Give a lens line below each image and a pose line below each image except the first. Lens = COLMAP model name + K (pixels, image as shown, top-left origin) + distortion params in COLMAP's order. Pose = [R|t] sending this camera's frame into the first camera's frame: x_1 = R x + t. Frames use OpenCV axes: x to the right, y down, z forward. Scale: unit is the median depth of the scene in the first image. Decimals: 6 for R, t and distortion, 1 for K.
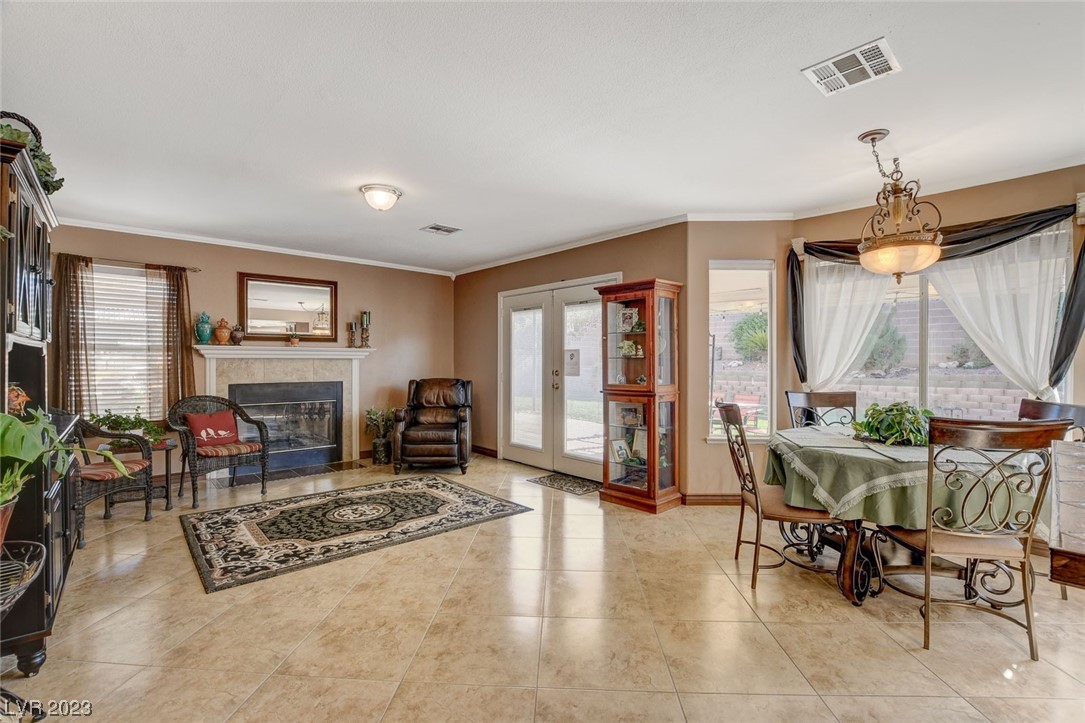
lens RADIAL K [[484.2, 0, 536.8], [0, 484.2, 361.4], [0, 0, 1]] dist [-0.027016, 0.000376]
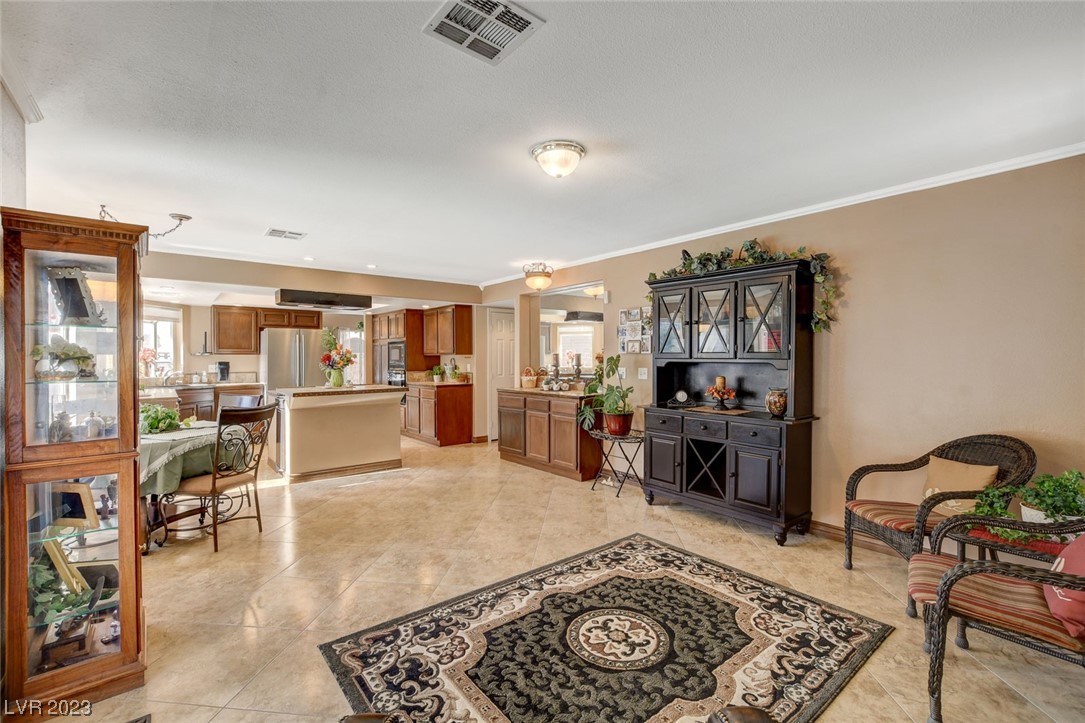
lens RADIAL K [[474.3, 0, 539.4], [0, 474.3, 369.8], [0, 0, 1]] dist [-0.008938, 0.000291]
pose [[-0.998816, 0.001147, 0.048634, -0.270435], [0.002468, 0.999629, 0.027118, -0.029185], [-0.048585, 0.027206, -0.998448, 1.415589]]
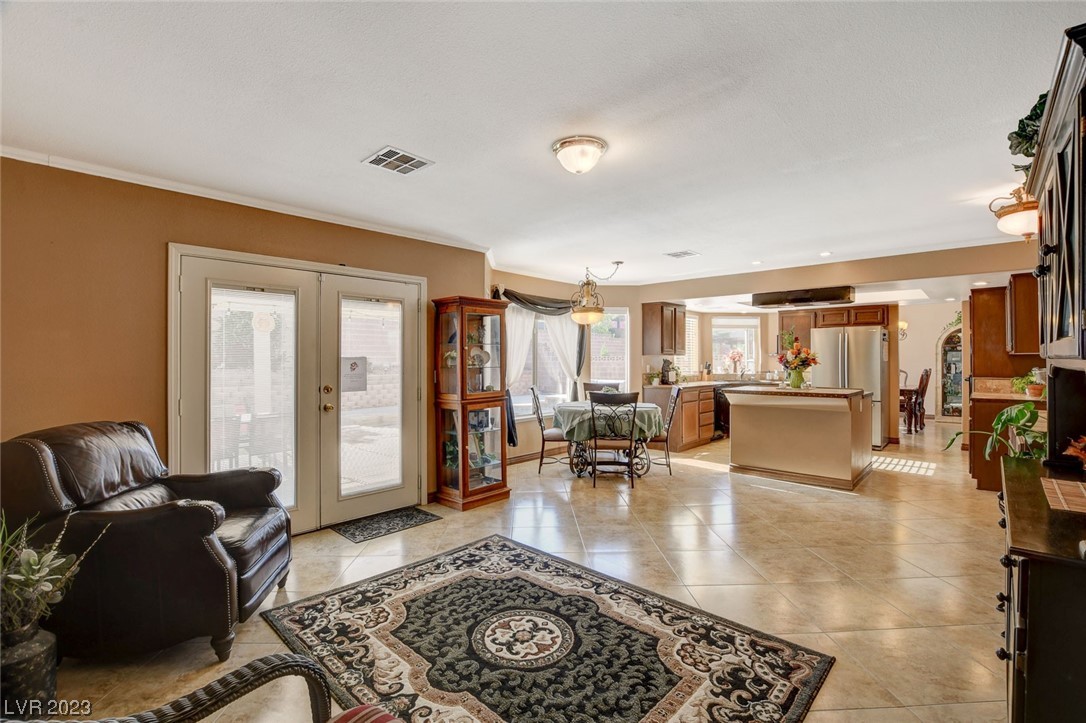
lens RADIAL K [[484.7, 0, 537.3], [0, 484.7, 361.4], [0, 0, 1]] dist [-0.027016, 0.000376]
pose [[-0.083350, -0.004995, 0.996508, -0.860282], [0.001313, 0.999986, 0.005122, -0.025652], [-0.996519, 0.001735, -0.083342, 0.923359]]
